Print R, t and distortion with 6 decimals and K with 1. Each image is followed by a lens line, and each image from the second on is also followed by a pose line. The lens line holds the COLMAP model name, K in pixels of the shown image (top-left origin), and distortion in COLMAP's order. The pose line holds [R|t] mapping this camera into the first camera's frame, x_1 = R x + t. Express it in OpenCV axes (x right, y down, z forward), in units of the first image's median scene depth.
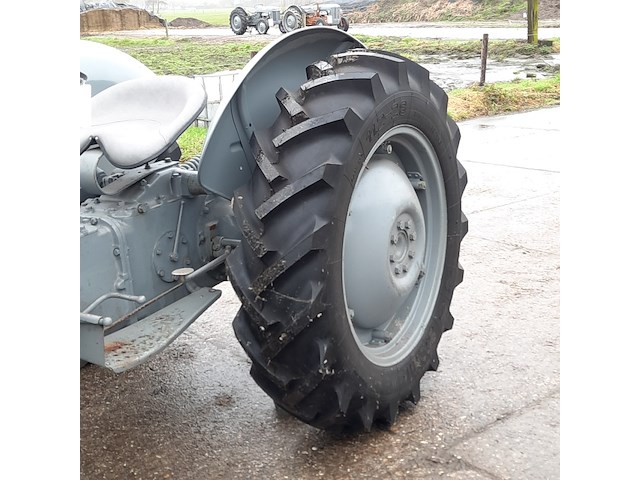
lens RADIAL K [[810.0, 0, 320.0], [0, 810.0, 240.0], [0, 0, 1]] dist [0.215655, -0.745312]
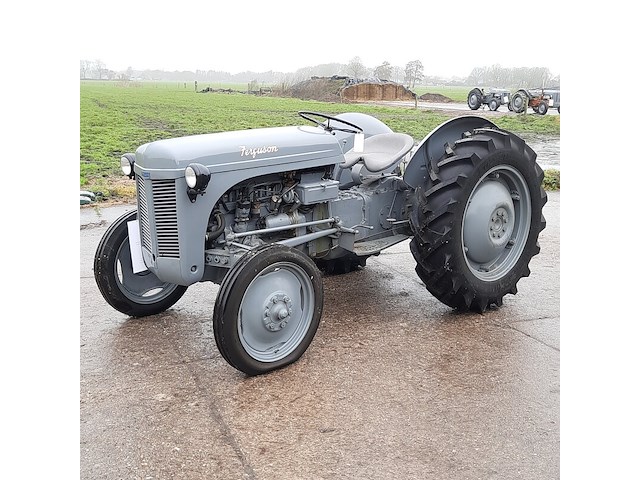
lens RADIAL K [[810.0, 0, 320.0], [0, 810.0, 240.0], [0, 0, 1]] dist [0.215655, -0.745312]
pose [[0.951357, 0.121433, -0.283150, 0.264636], [-0.143403, 0.987956, -0.058123, 0.235742], [0.272681, 0.095900, 0.957313, -1.100399]]
